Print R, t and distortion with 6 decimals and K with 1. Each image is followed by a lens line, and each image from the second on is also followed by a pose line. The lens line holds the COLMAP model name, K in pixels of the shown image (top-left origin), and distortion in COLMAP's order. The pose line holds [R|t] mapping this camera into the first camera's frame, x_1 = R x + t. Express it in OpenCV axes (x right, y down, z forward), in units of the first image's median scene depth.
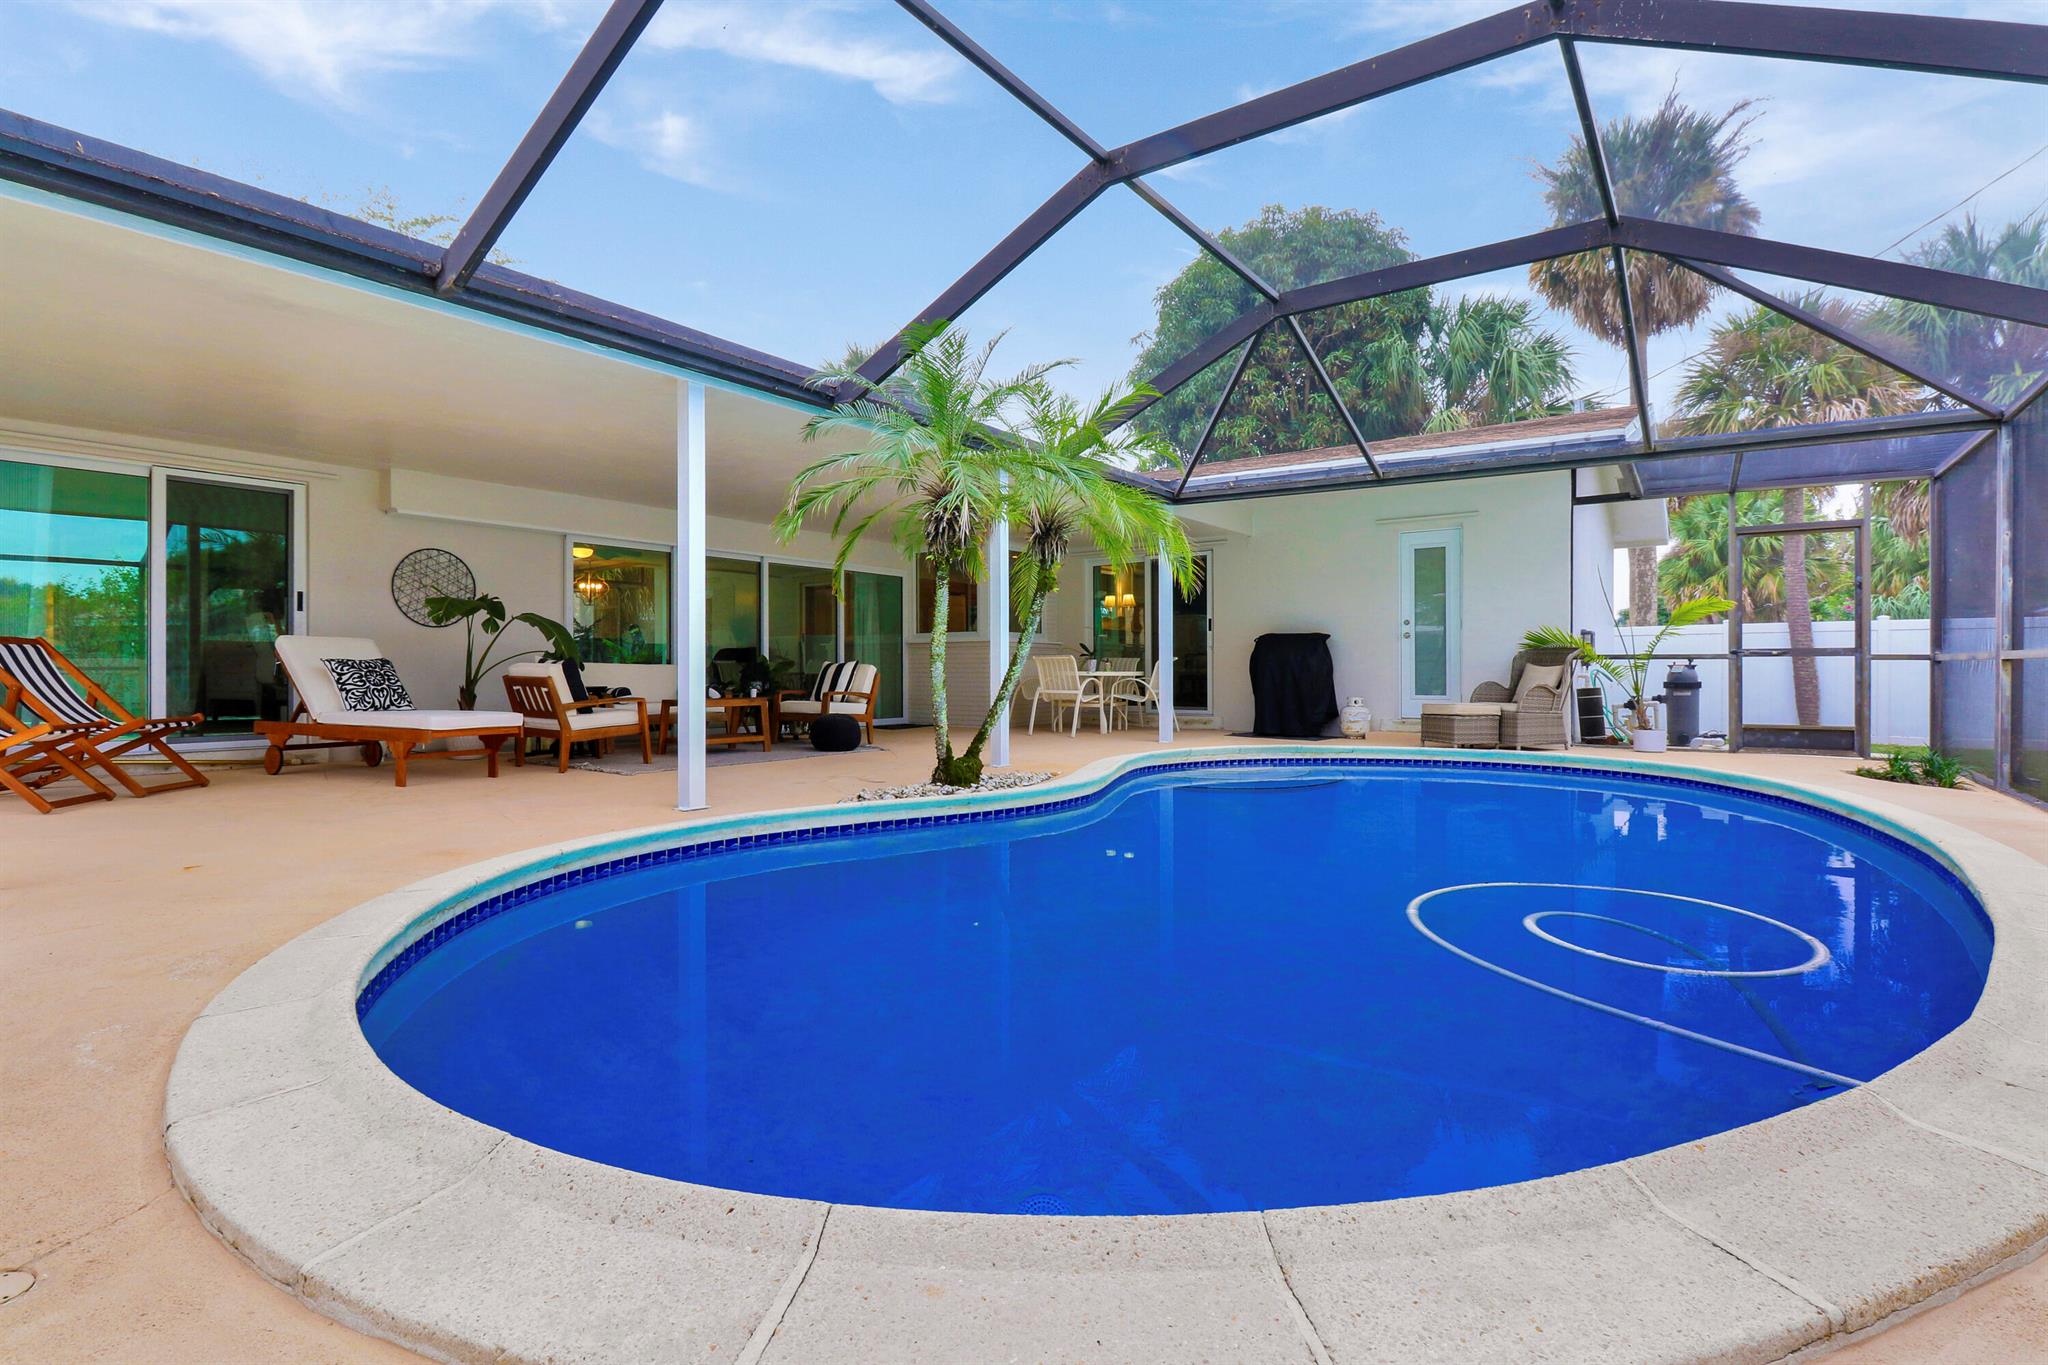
lens RADIAL K [[968.5, 0, 1010.6], [0, 968.5, 661.6], [0, 0, 1]] dist [0.000125, -0.011813]
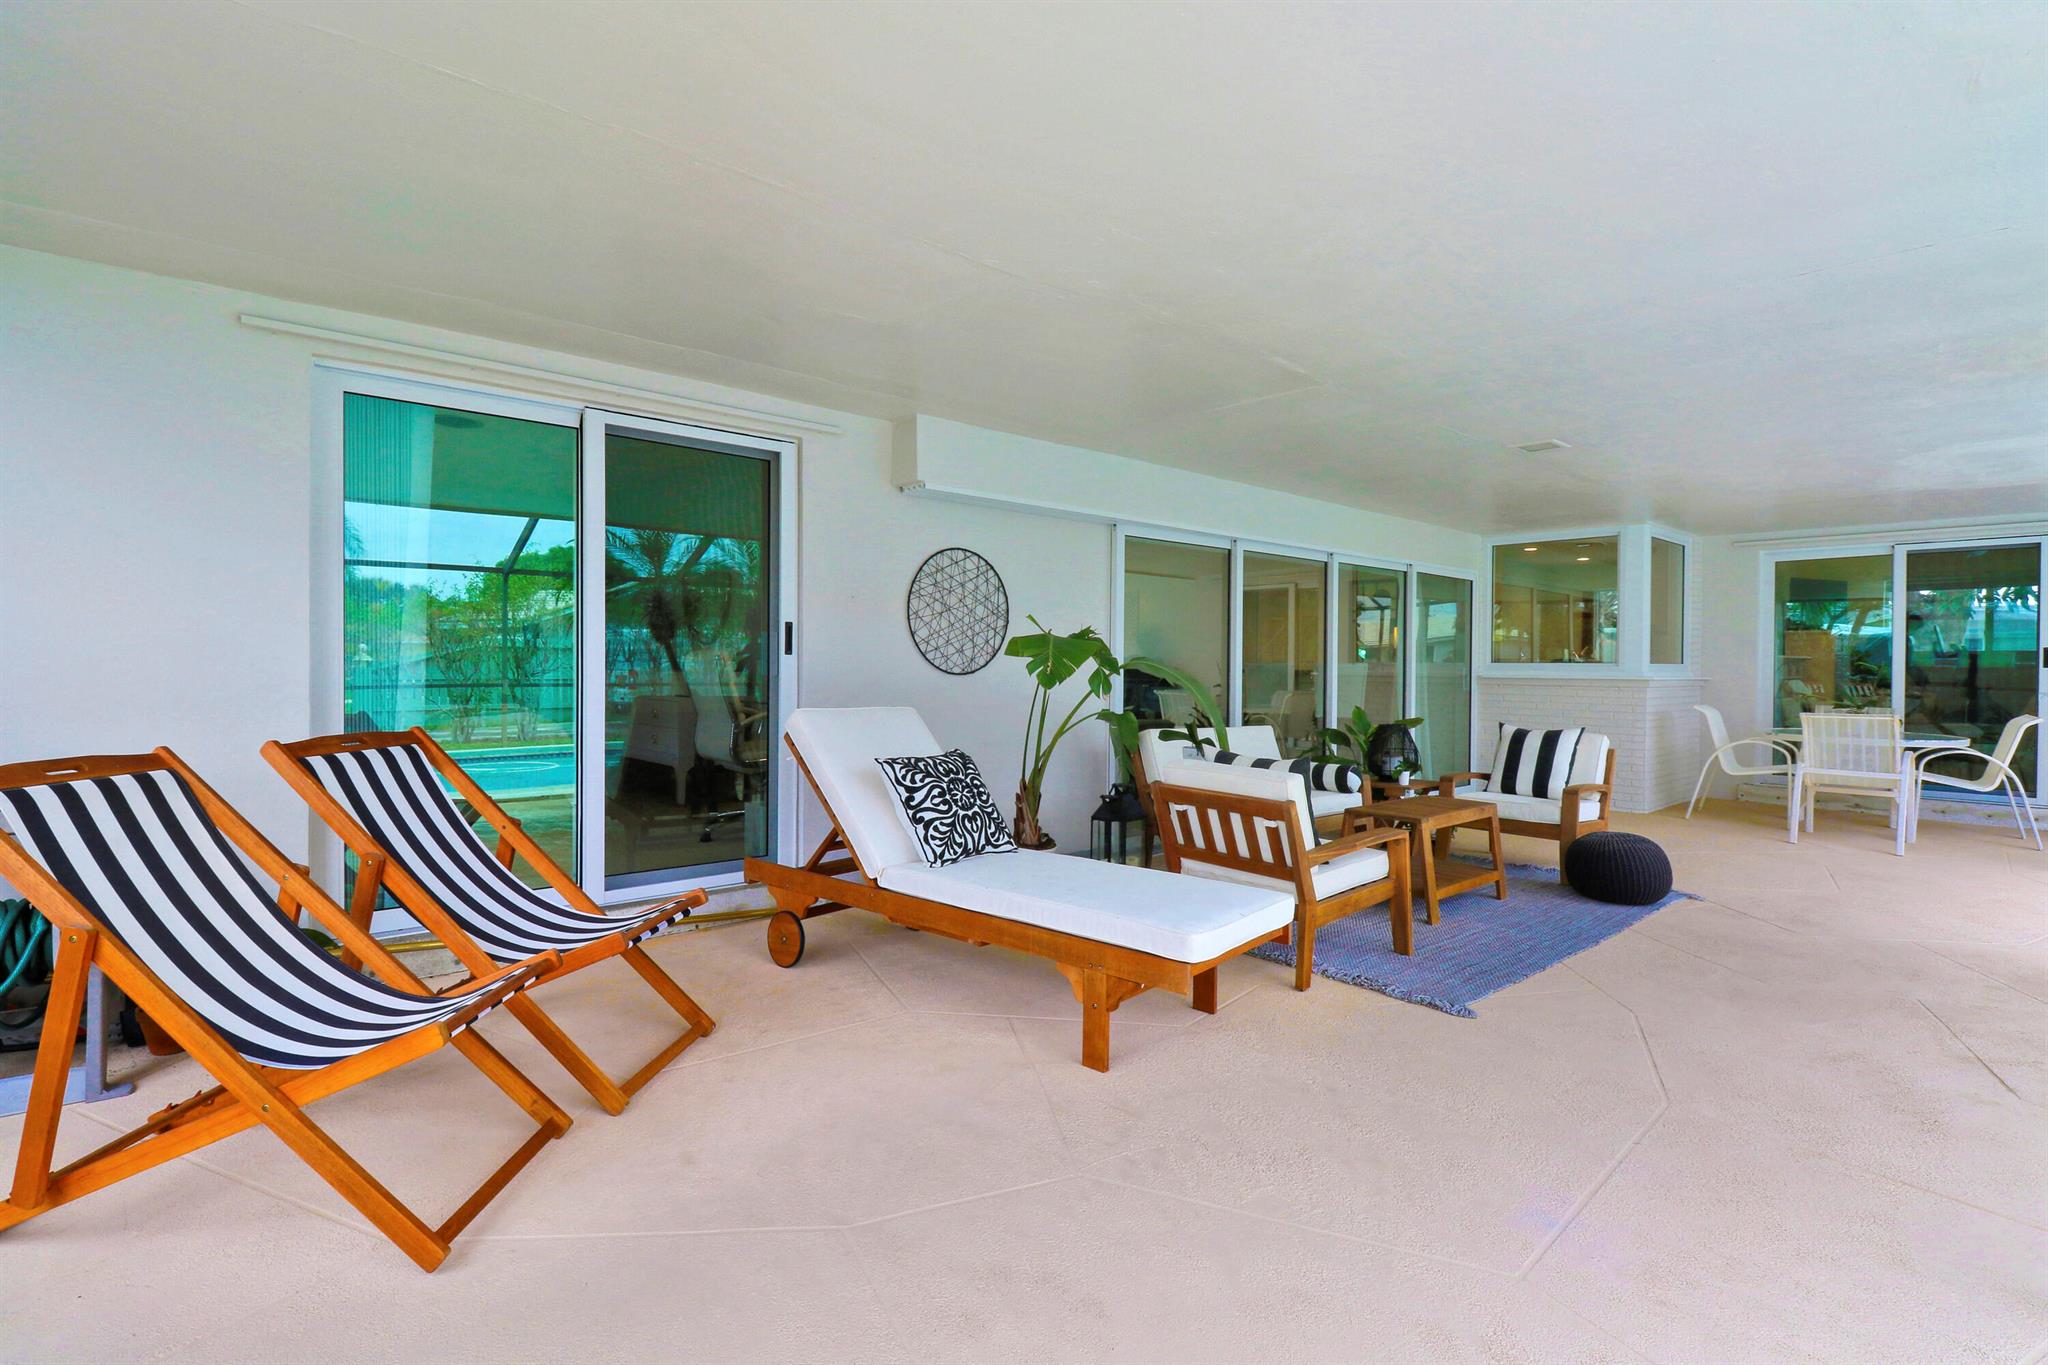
lens RADIAL K [[947.9, 0, 1014.1], [0, 947.9, 676.1], [0, 0, 1]] dist [0.001745, -0.000041]
pose [[0.974744, 0.014353, -0.222862, -0.468516], [-0.009416, 0.999686, 0.023202, -0.054164], [0.223126, -0.020518, 0.974574, 0.457274]]
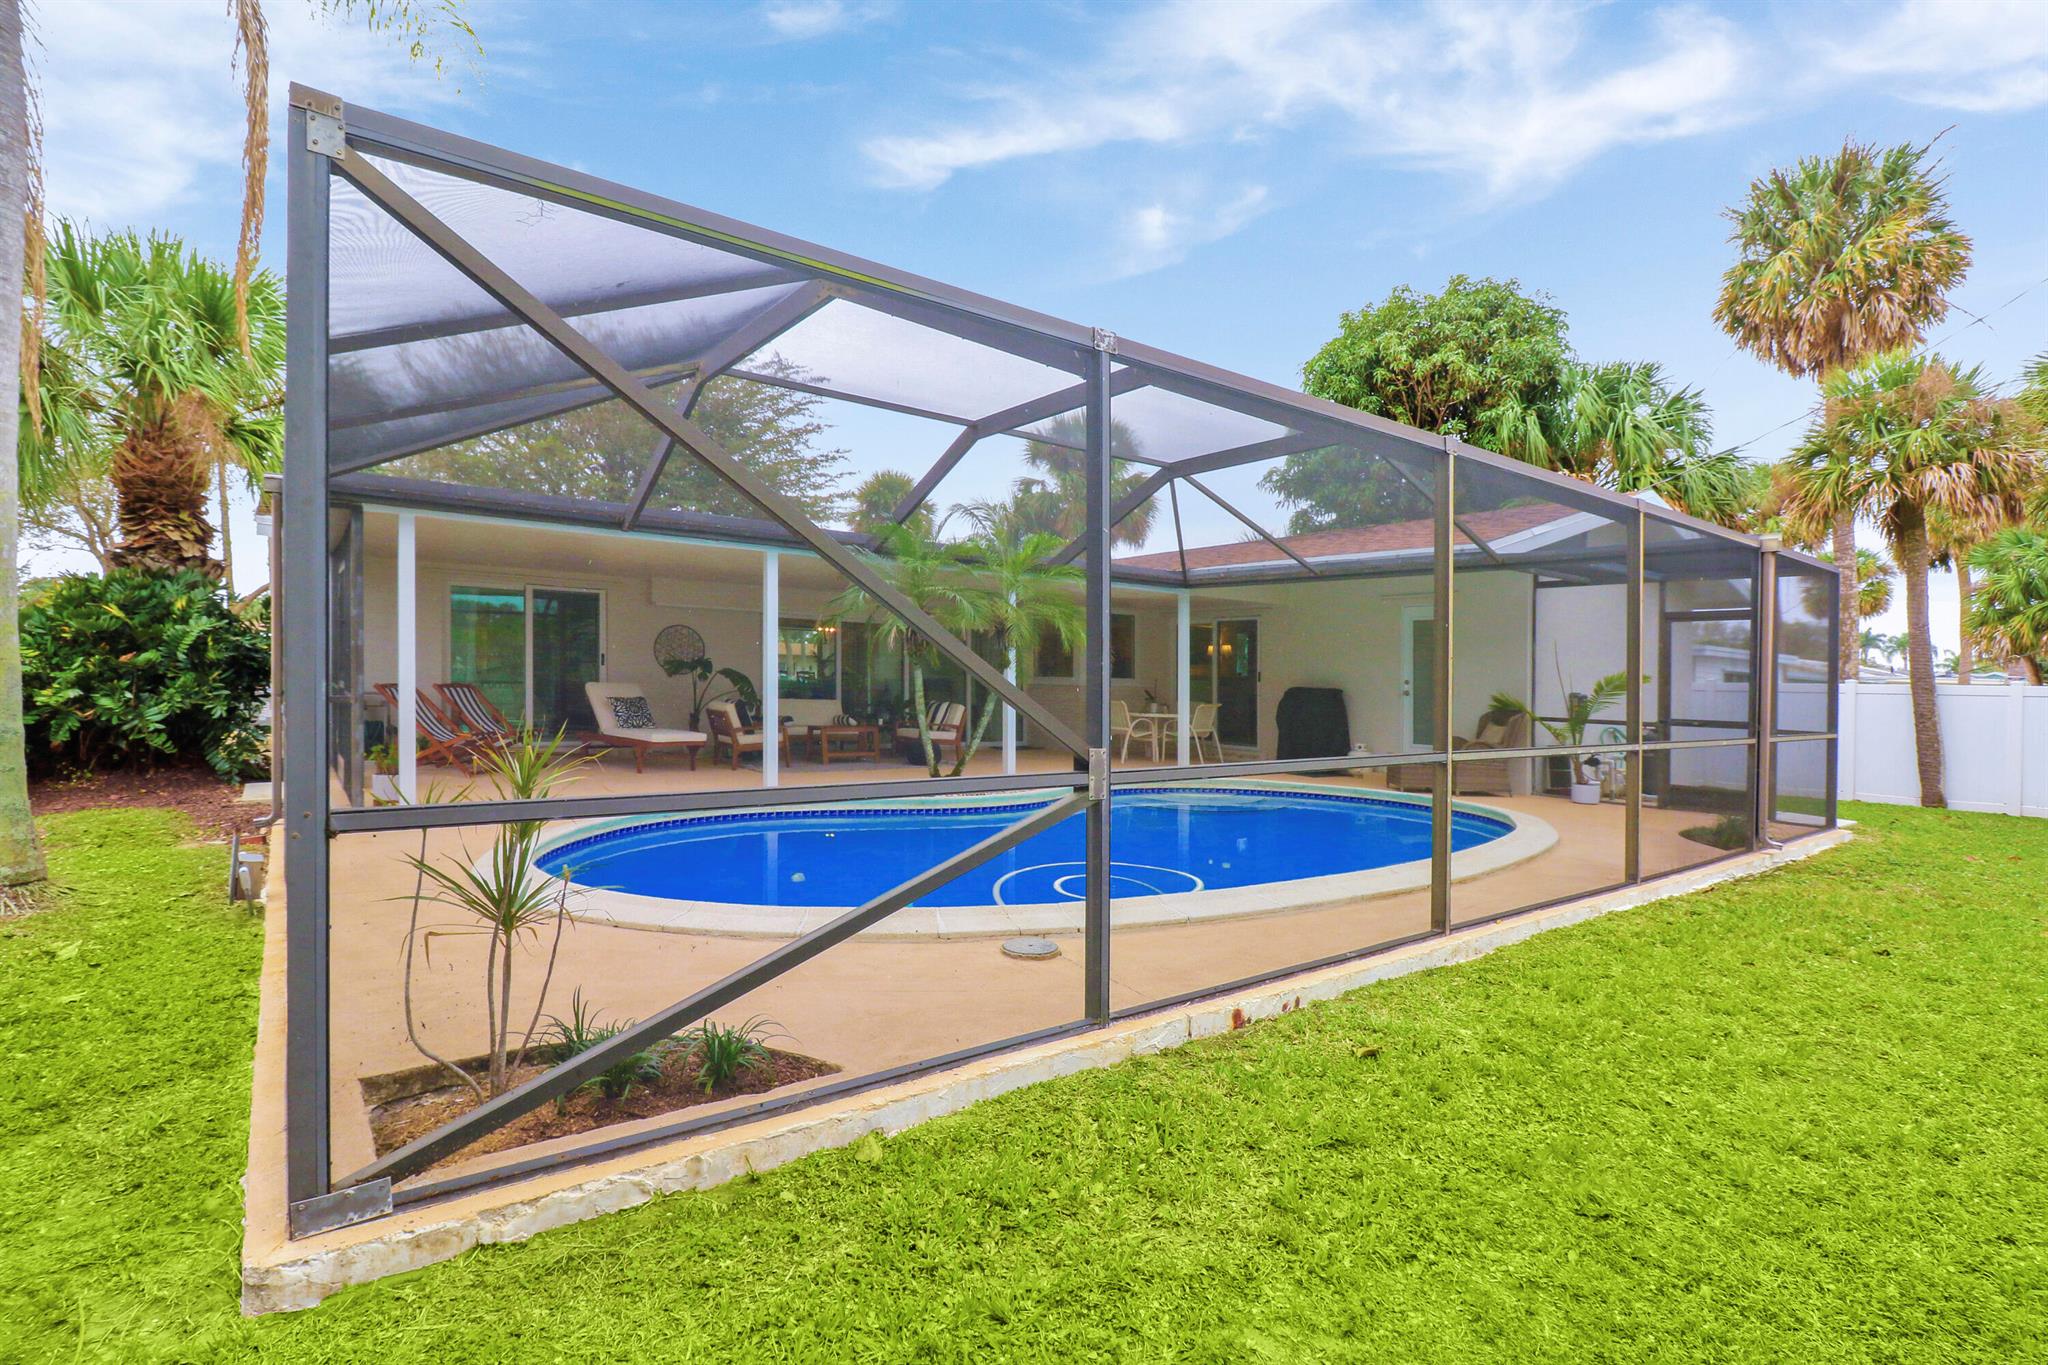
lens RADIAL K [[947.9, 0, 1014.1], [0, 947.9, 676.1], [0, 0, 1]] dist [0.001745, -0.000041]
pose [[0.955049, 0.025414, -0.295356, 0.427209], [-0.025383, 0.999670, 0.003938, -0.057990], [0.295358, 0.003736, 0.955379, -0.357438]]
